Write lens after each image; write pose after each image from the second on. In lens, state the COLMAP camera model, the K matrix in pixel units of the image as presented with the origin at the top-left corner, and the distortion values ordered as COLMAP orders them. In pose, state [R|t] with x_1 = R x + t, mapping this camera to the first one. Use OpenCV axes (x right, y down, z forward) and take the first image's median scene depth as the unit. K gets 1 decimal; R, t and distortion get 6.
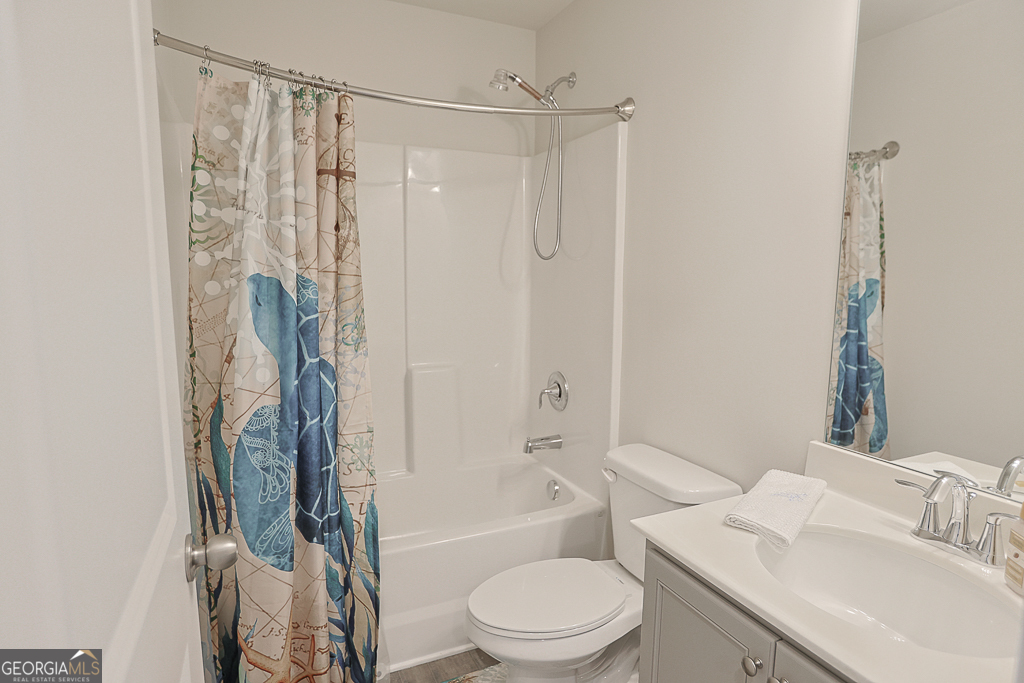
lens RADIAL K [[560.2, 0, 511.7], [0, 560.2, 342.0], [0, 0, 1]] dist [-0.003567, -0.000348]
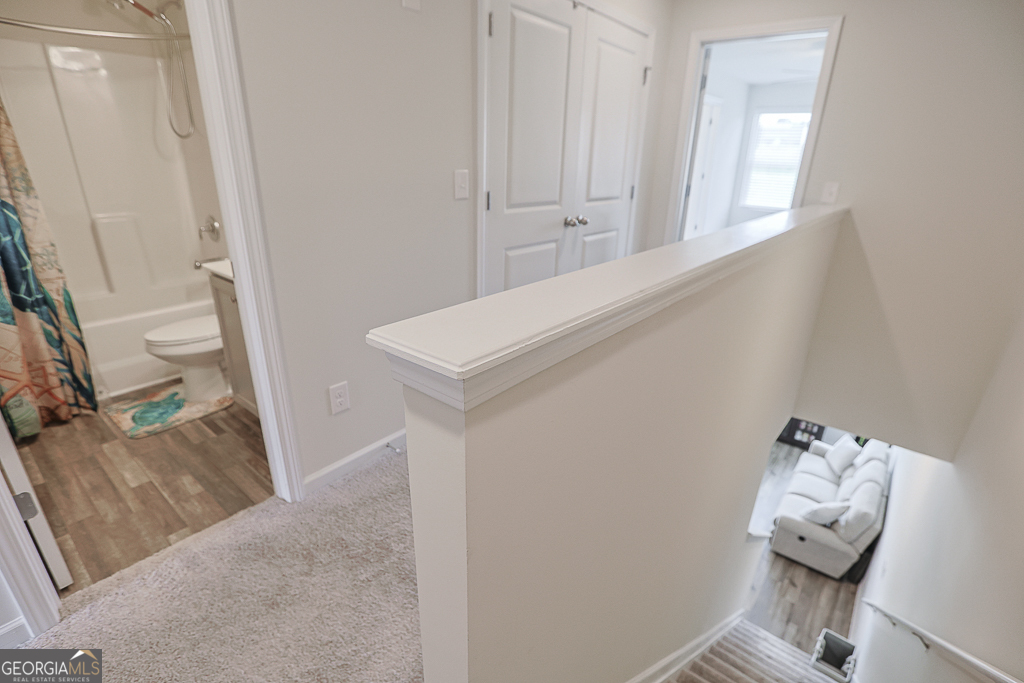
lens RADIAL K [[494.1, 0, 511.5], [0, 494.1, 342.3], [0, 0, 1]] dist [-0.028003, 0.000921]
pose [[0.900712, -0.148219, 0.408349, 0.354618], [0.043770, 0.966174, 0.254148, 0.133580], [-0.432206, -0.211041, 0.876733, -0.919936]]
